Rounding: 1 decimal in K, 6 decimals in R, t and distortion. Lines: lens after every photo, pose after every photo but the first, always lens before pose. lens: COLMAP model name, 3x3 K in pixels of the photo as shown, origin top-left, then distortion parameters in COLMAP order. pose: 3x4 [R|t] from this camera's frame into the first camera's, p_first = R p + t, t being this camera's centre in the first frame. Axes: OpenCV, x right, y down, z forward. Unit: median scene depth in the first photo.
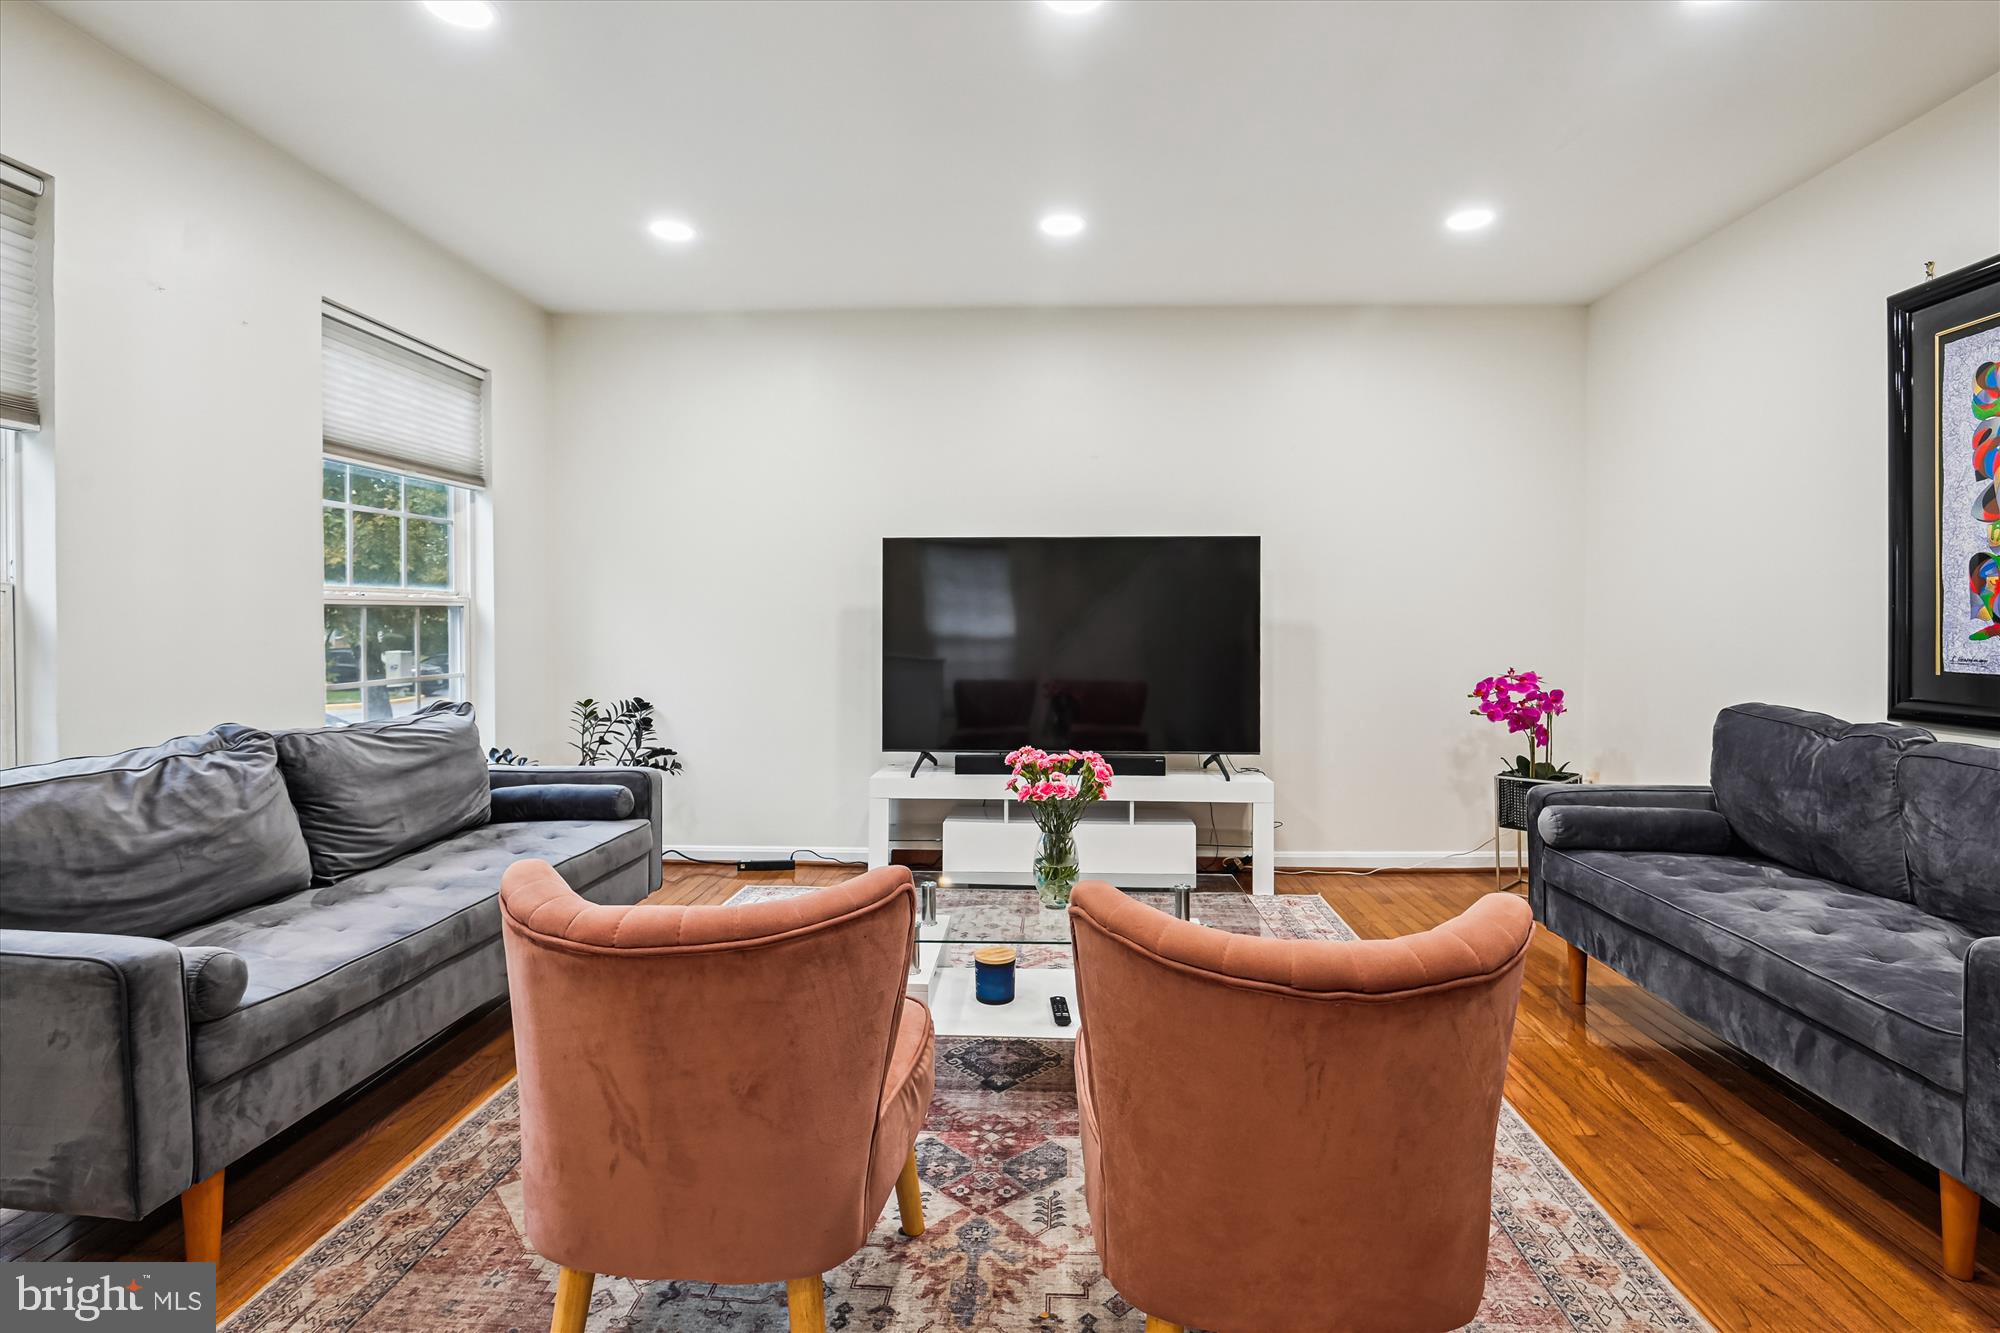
lens RADIAL K [[948.3, 0, 1008.7], [0, 948.3, 629.8], [0, 0, 1]] dist [0.000818, -0.001094]
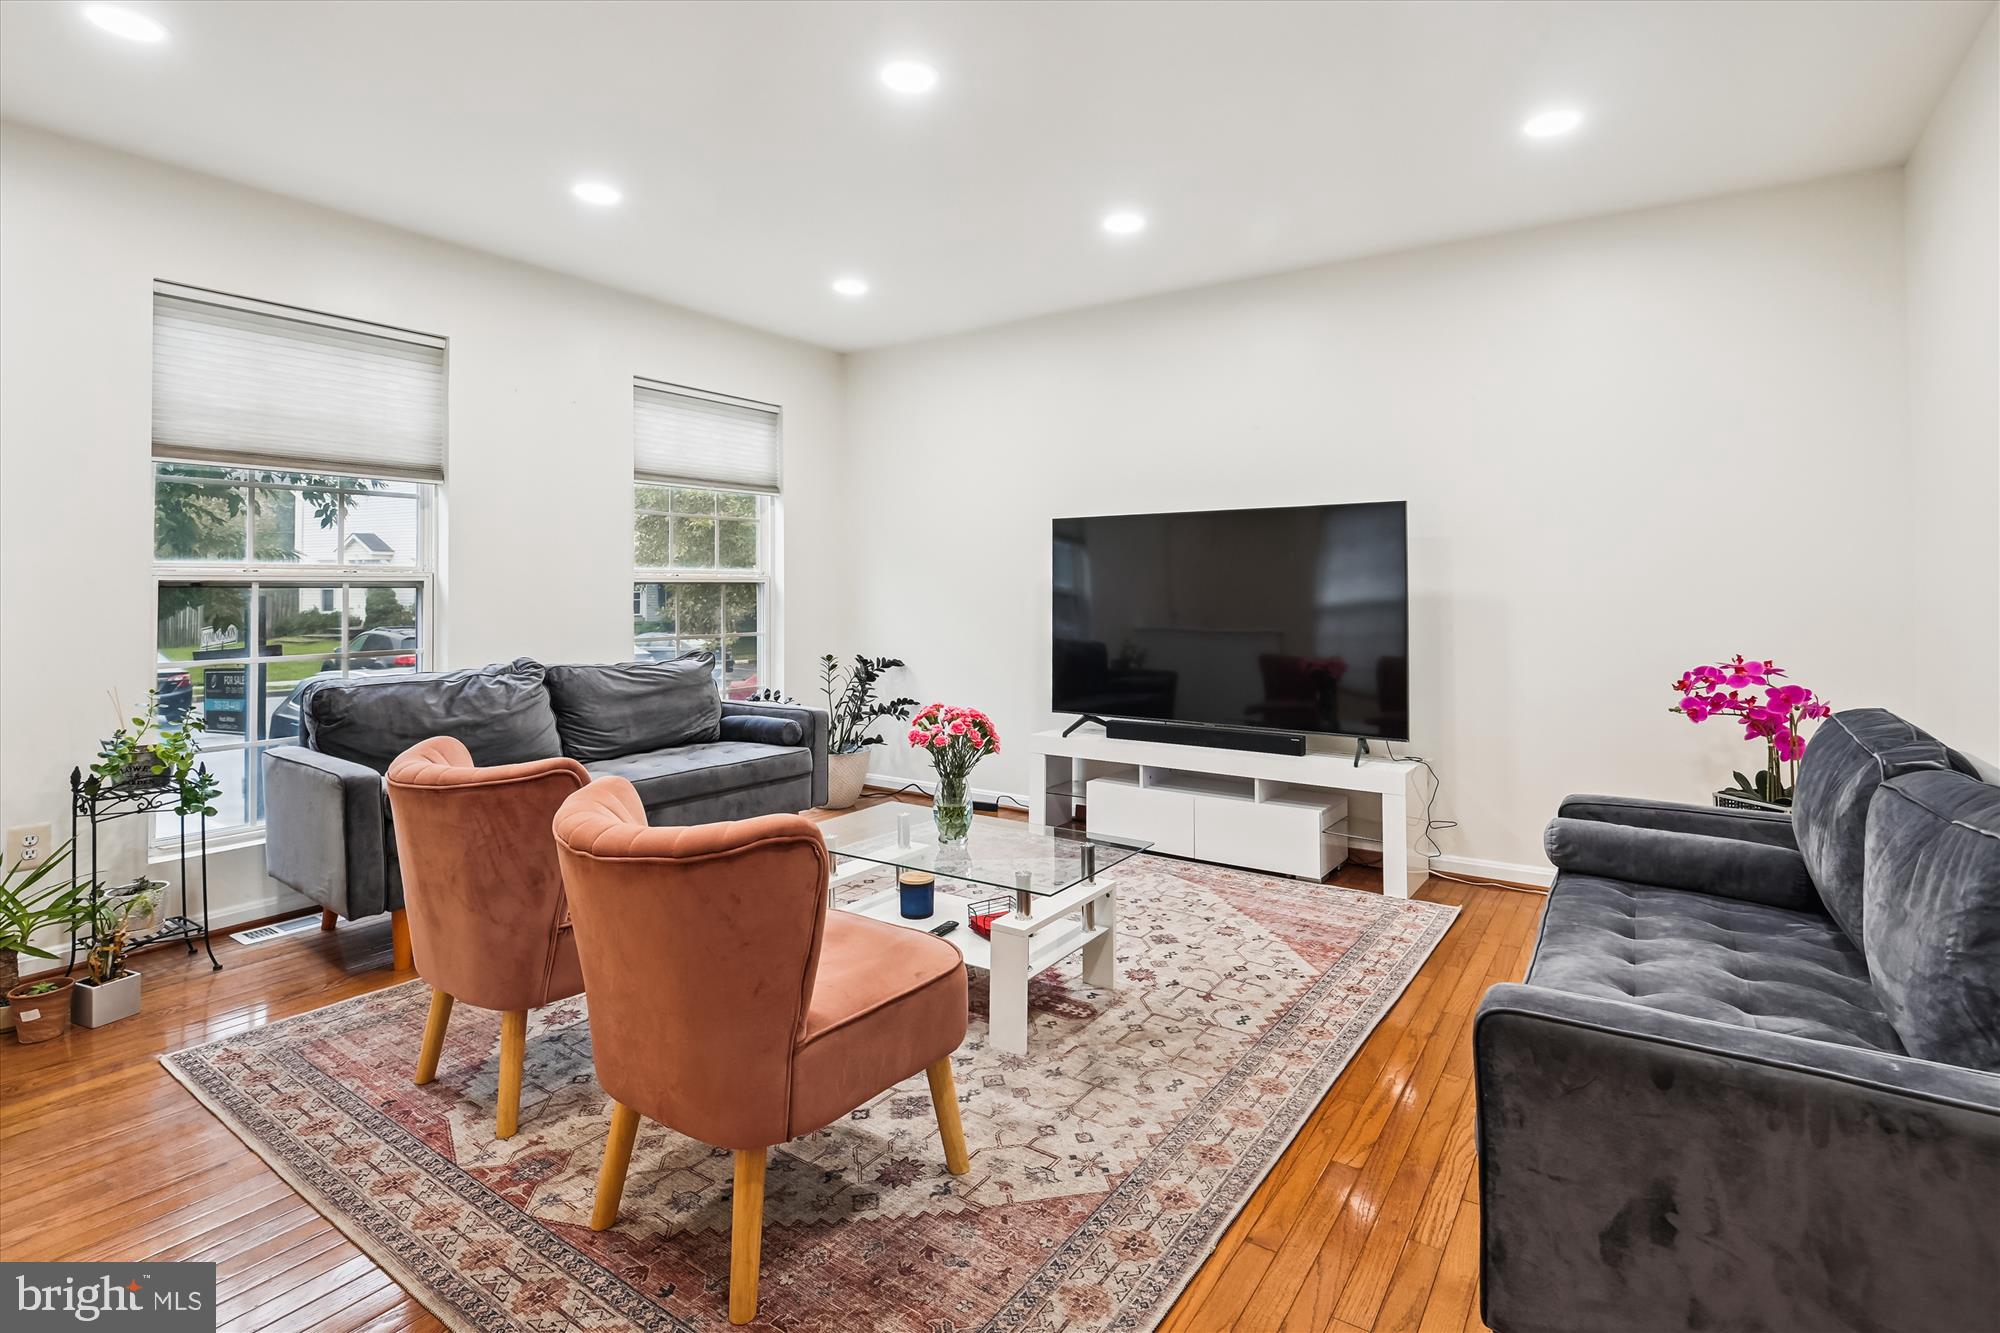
lens RADIAL K [[954.2, 0, 1004.5], [0, 954.2, 588.9], [0, 0, 1]] dist [0.000621, -0.000496]
pose [[0.854373, -0.001685, -0.519657, 0.452393], [-0.004739, 0.999928, -0.011034, -0.002367], [0.519639, 0.011889, 0.854303, 0.026415]]
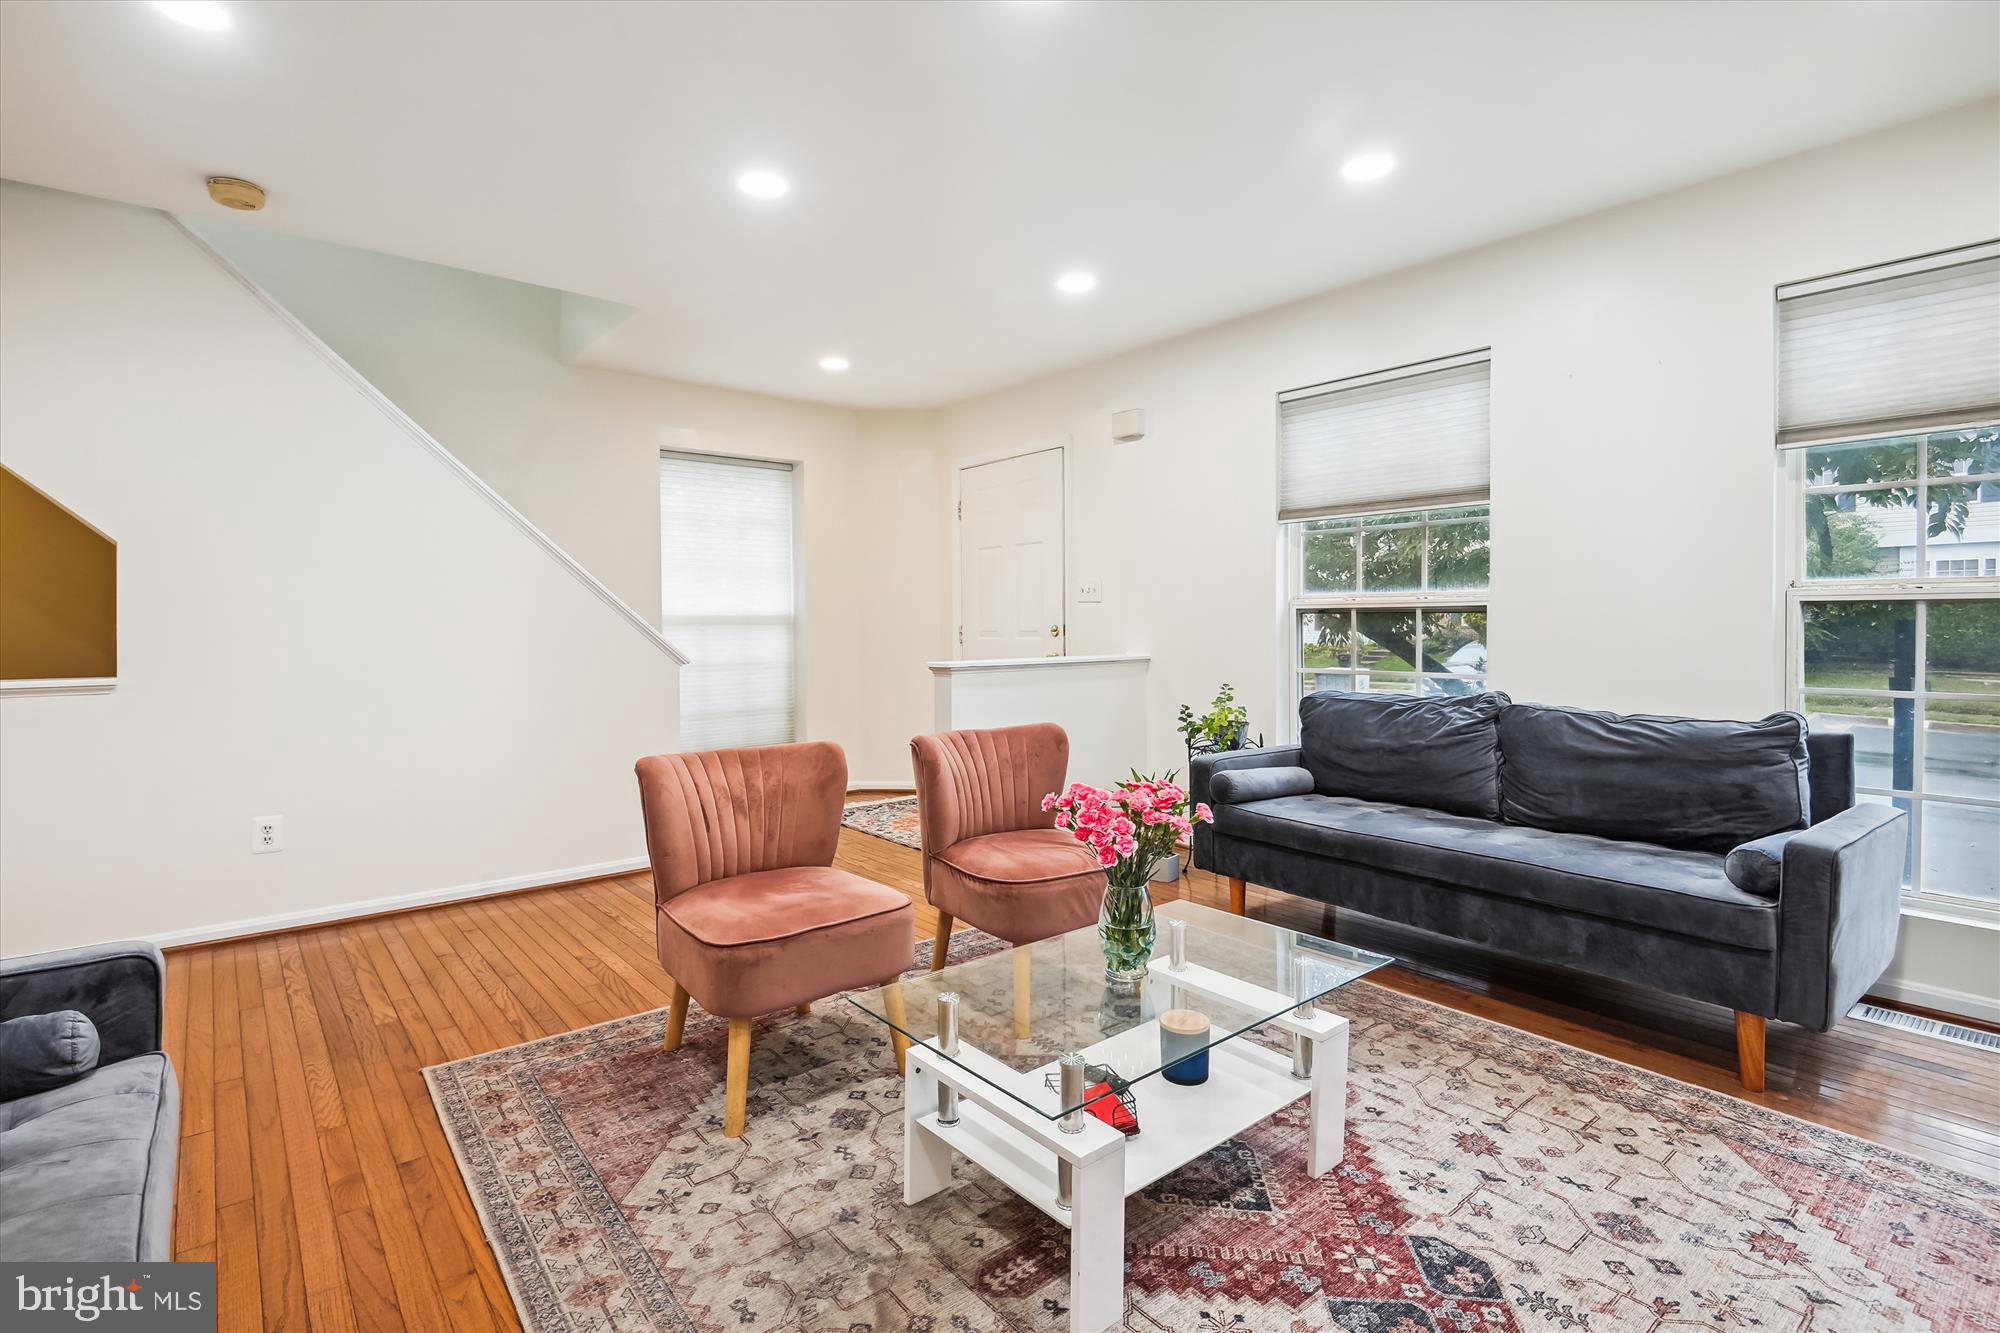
lens RADIAL K [[948.3, 0, 1008.7], [0, 948.3, 629.8], [0, 0, 1]] dist [0.000818, -0.001094]
pose [[-0.725946, 0.014655, -0.687595, 0.435685], [-0.003614, 0.999678, 0.025123, -0.016891], [0.687742, 0.020723, -0.725659, 0.973663]]
